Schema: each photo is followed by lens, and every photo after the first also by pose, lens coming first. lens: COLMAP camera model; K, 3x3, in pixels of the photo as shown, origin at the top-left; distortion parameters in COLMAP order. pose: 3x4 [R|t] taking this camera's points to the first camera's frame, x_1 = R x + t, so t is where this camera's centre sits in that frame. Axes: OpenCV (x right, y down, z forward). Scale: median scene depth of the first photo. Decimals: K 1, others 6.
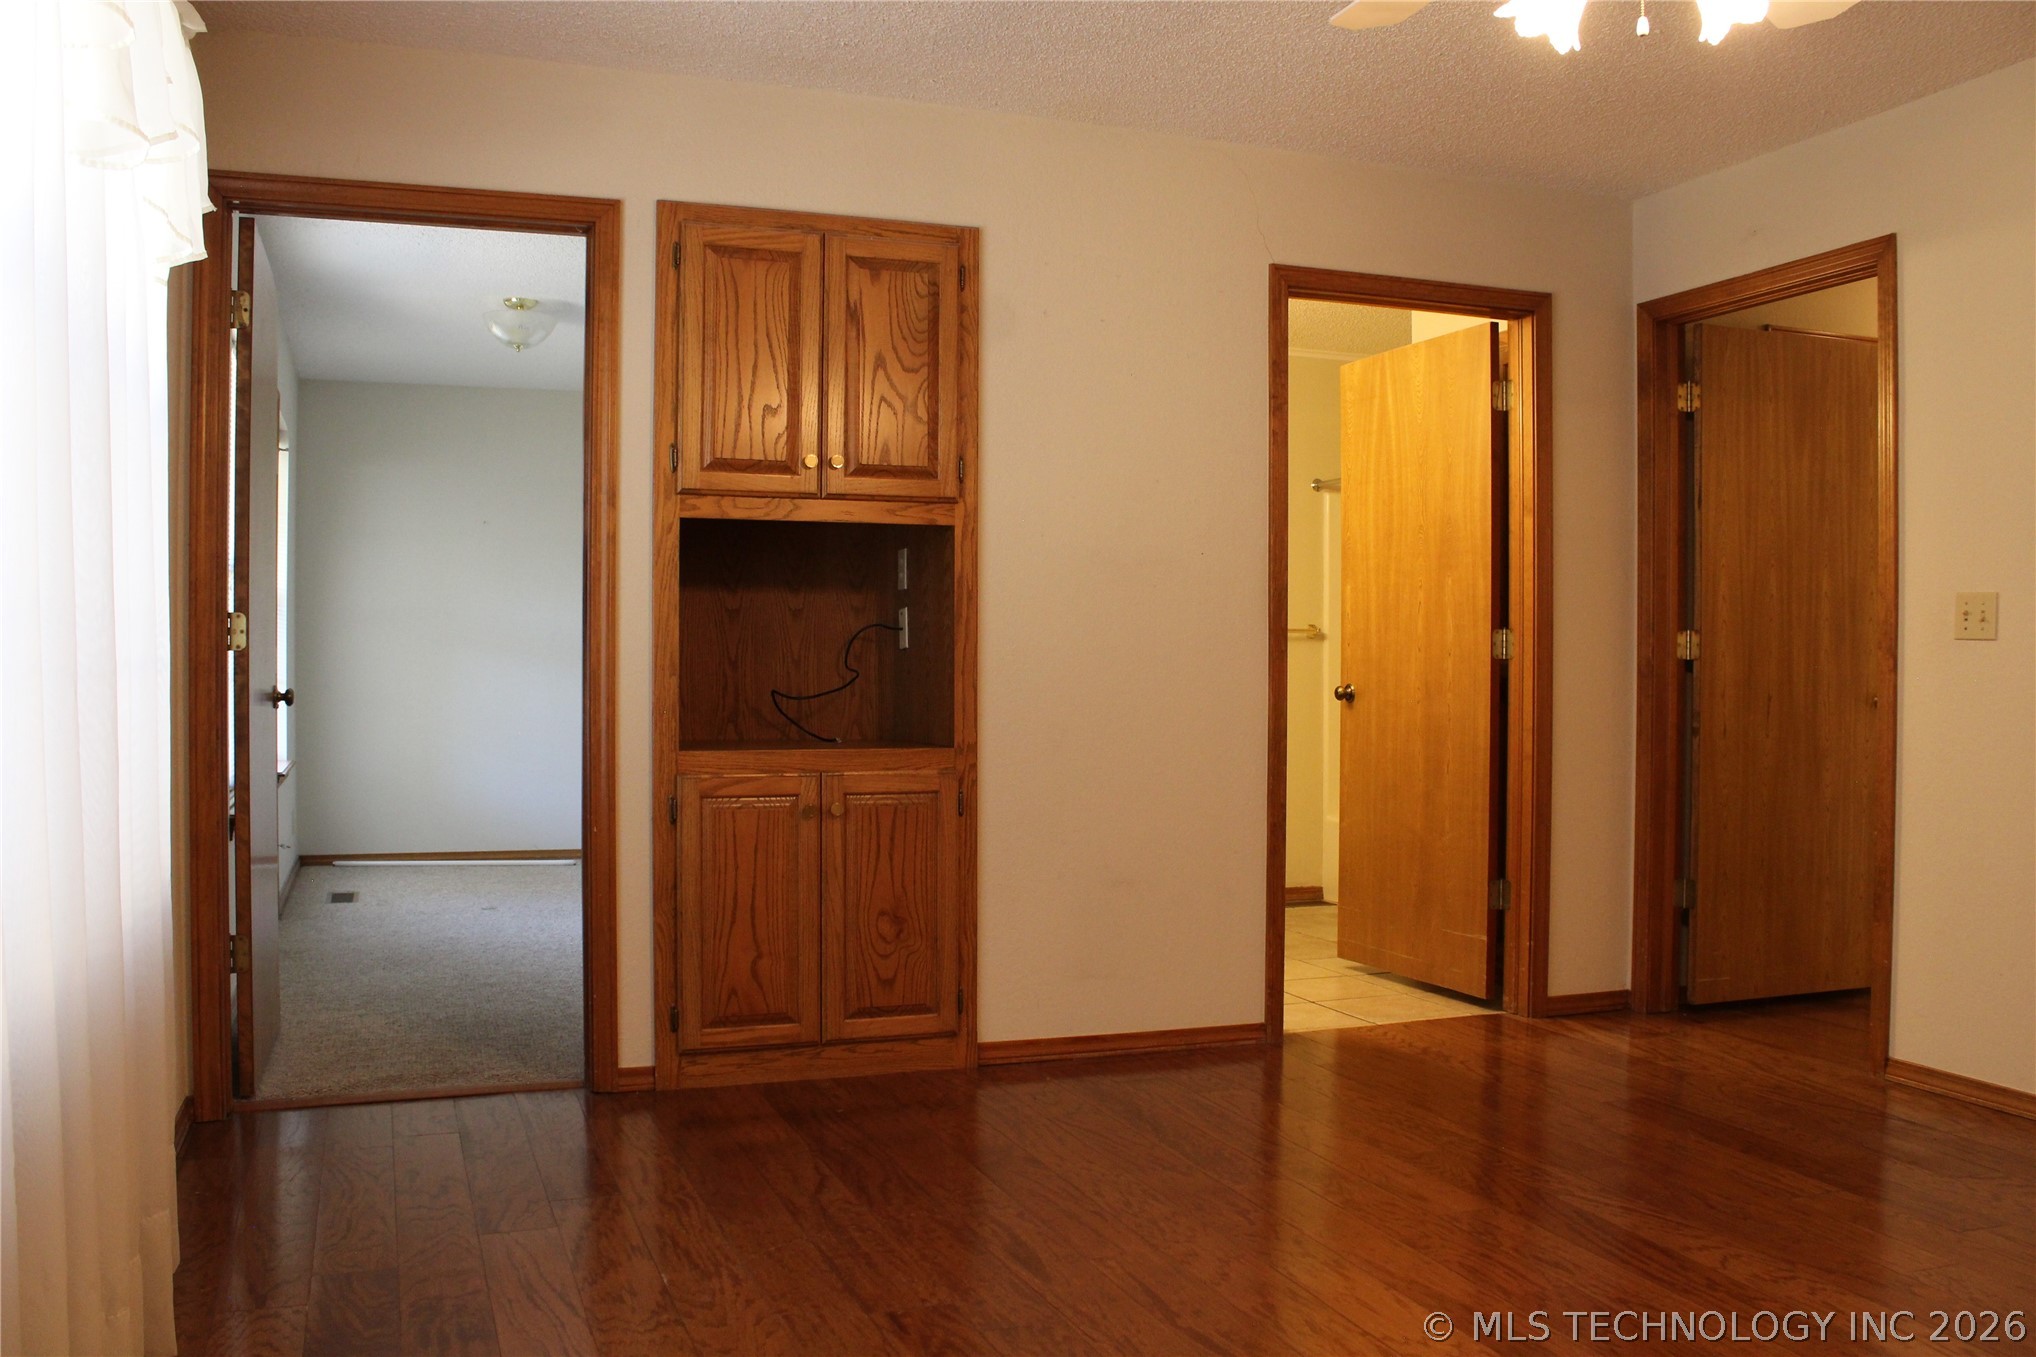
lens RADIAL K [[1695.9, 0, 1004.1], [0, 1695.9, 684.7], [0, 0, 1]] dist [-0.164158, 0.140459]
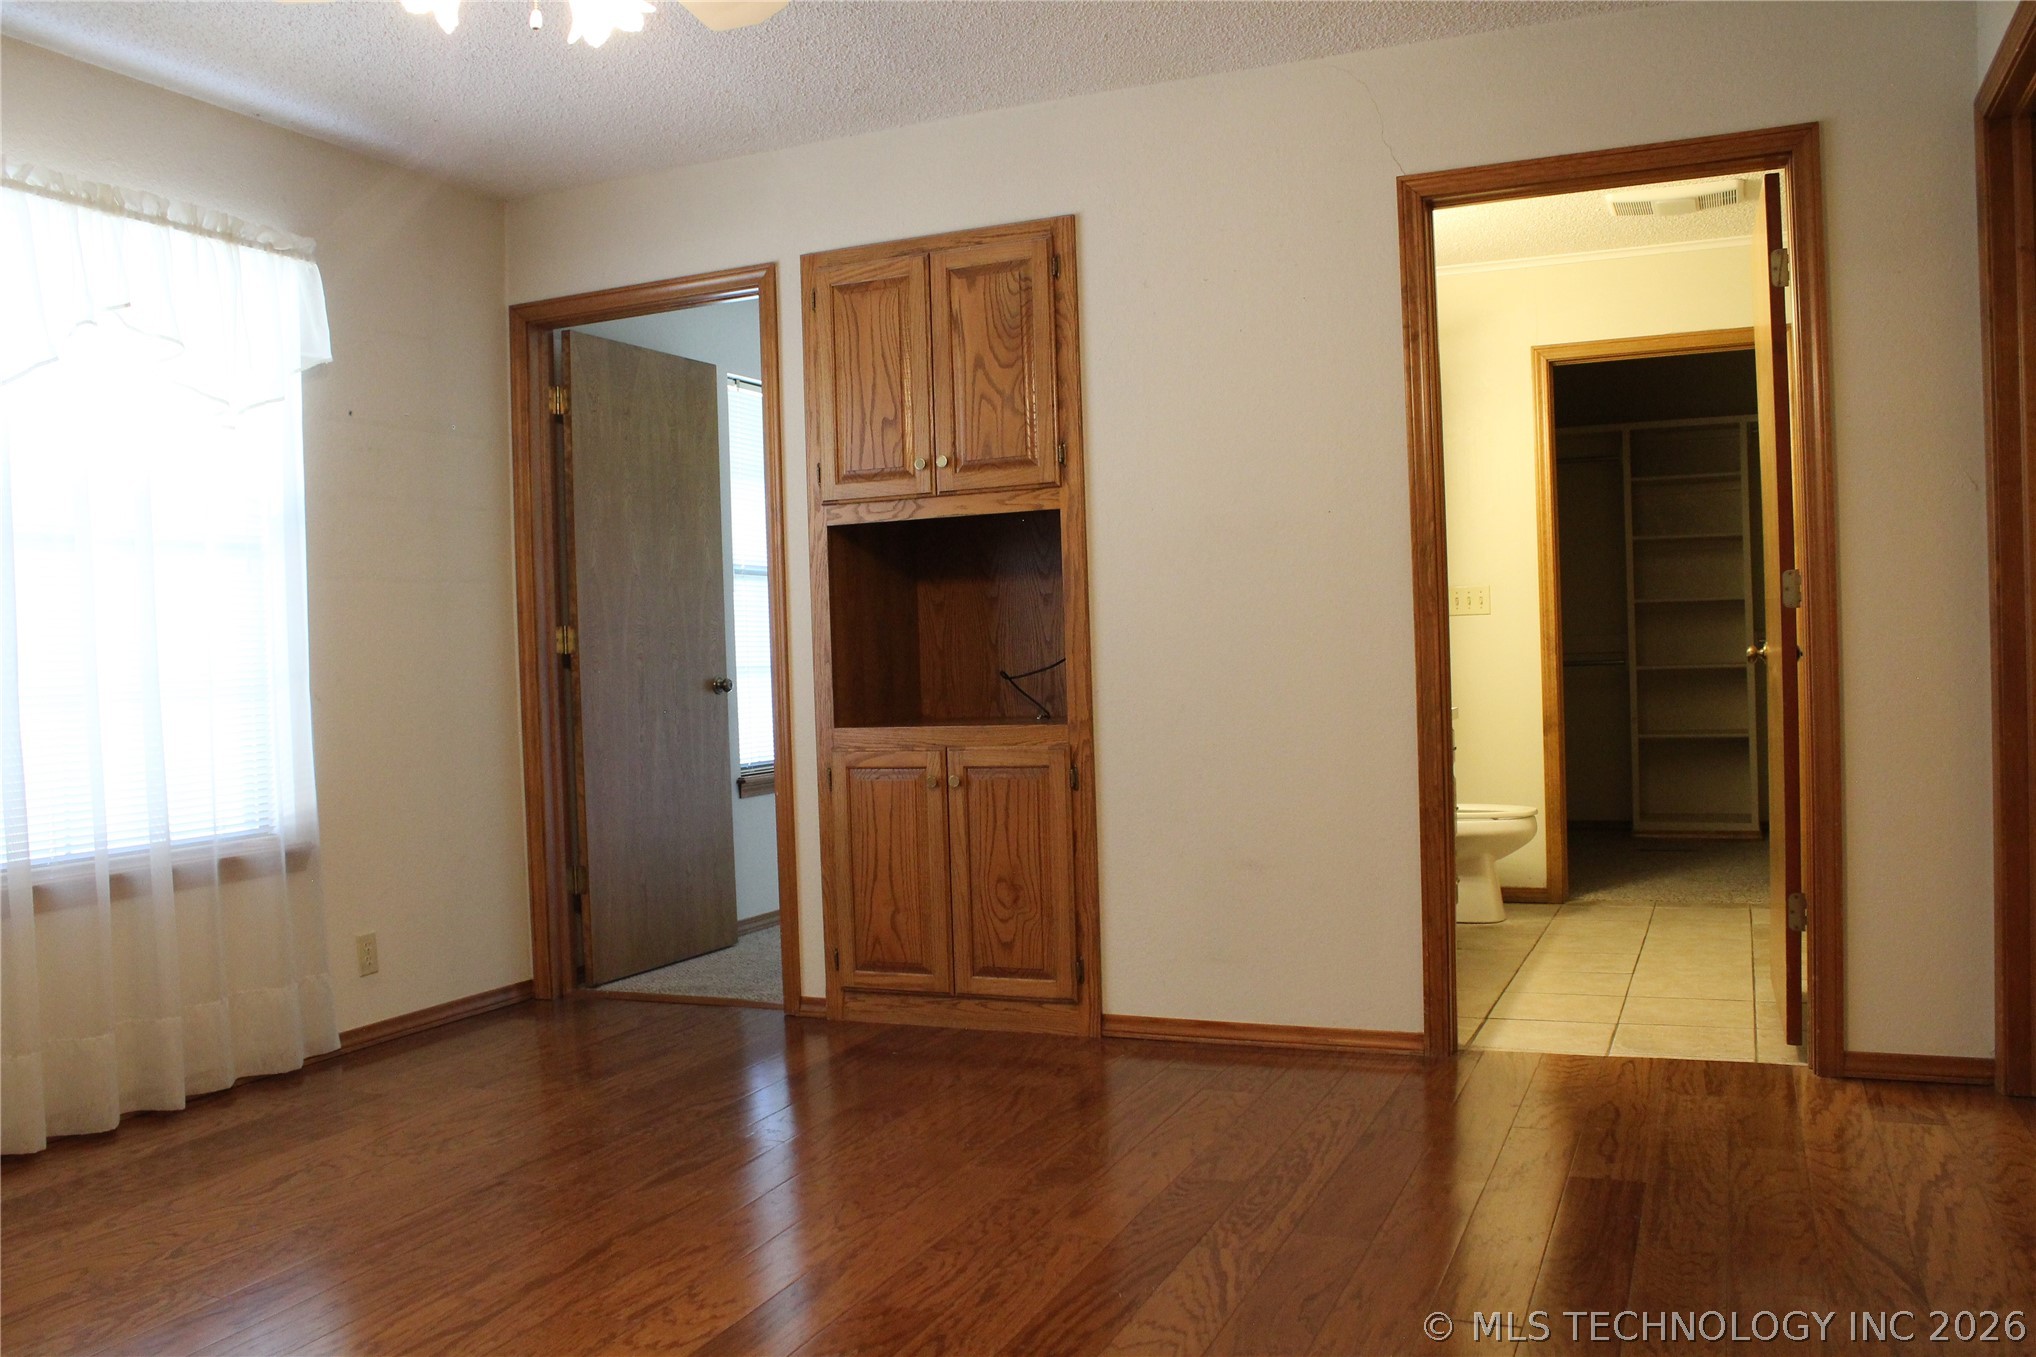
lens RADIAL K [[1695.9, 0, 1004.1], [0, 1695.9, 684.7], [0, 0, 1]] dist [-0.164158, 0.140459]
pose [[0.718124, -0.016534, -0.695718, 0.682900], [0.029438, 0.999545, 0.006631, 0.005351], [0.695292, -0.025242, 0.718284, 0.241664]]
